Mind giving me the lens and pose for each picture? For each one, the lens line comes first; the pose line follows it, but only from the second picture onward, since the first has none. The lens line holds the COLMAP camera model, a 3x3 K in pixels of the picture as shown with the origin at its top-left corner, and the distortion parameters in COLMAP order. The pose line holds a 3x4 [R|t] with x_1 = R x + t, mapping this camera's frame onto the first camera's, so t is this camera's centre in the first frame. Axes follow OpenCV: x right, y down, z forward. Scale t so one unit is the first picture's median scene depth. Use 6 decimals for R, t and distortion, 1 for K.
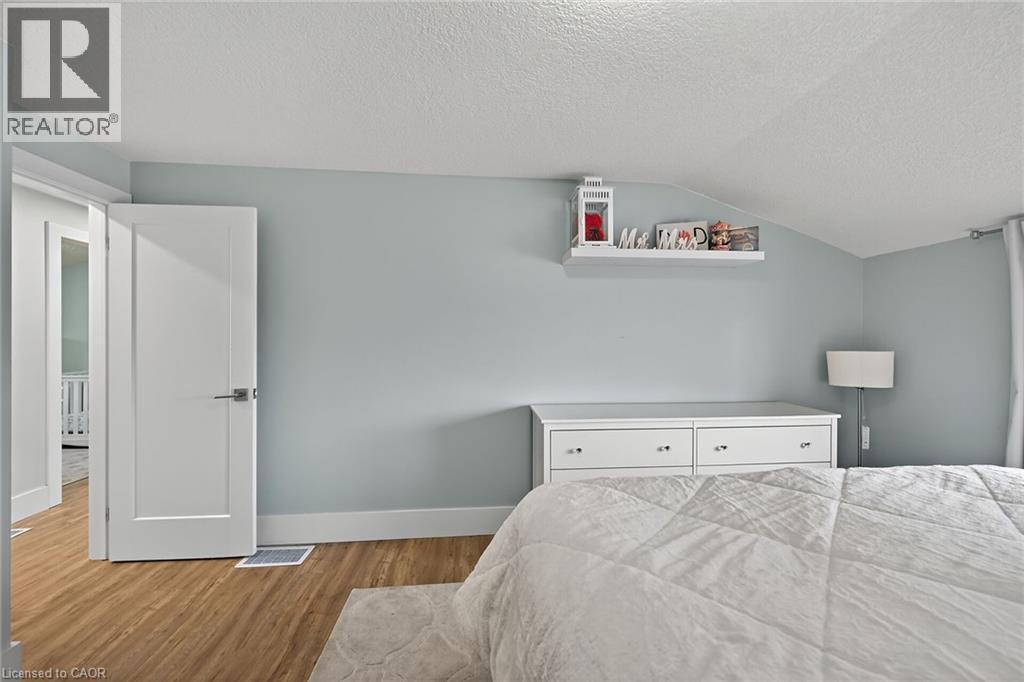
lens RADIAL K [[410.4, 0, 511.7], [0, 410.4, 332.1], [0, 0, 1]] dist [0.000572, -0.000055]
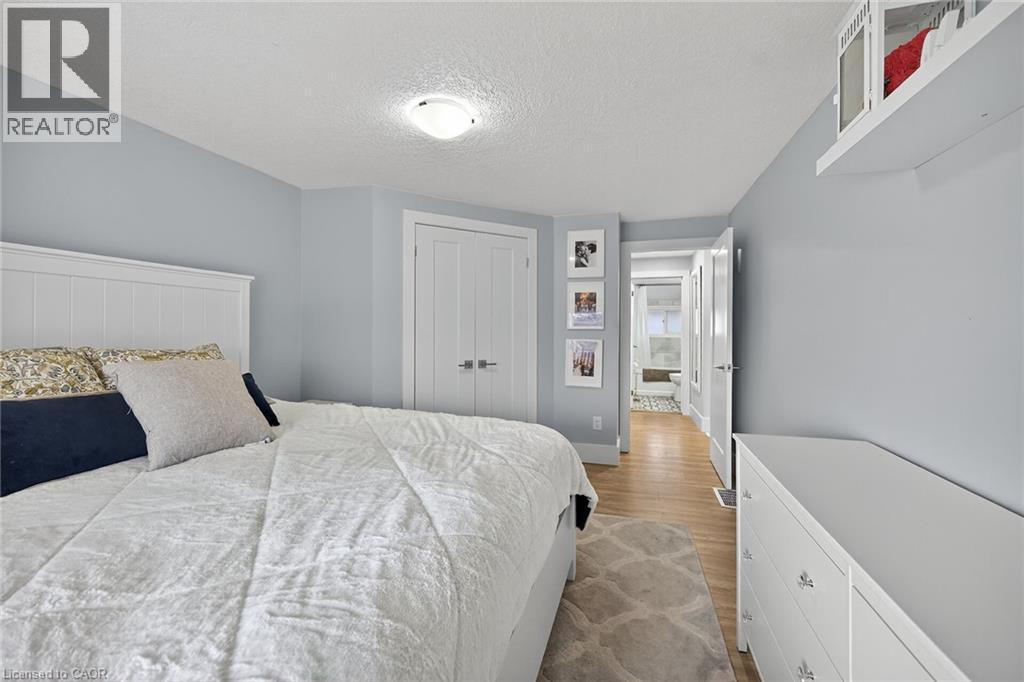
lens RADIAL K [[410.4, 0, 511.7], [0, 410.4, 332.1], [0, 0, 1]] dist [0.000572, -0.000055]
pose [[-0.389473, 0.003200, -0.921032, 1.464776], [0.003485, 0.999992, 0.002001, 0.044664], [0.921031, -0.002430, -0.389481, 1.471683]]
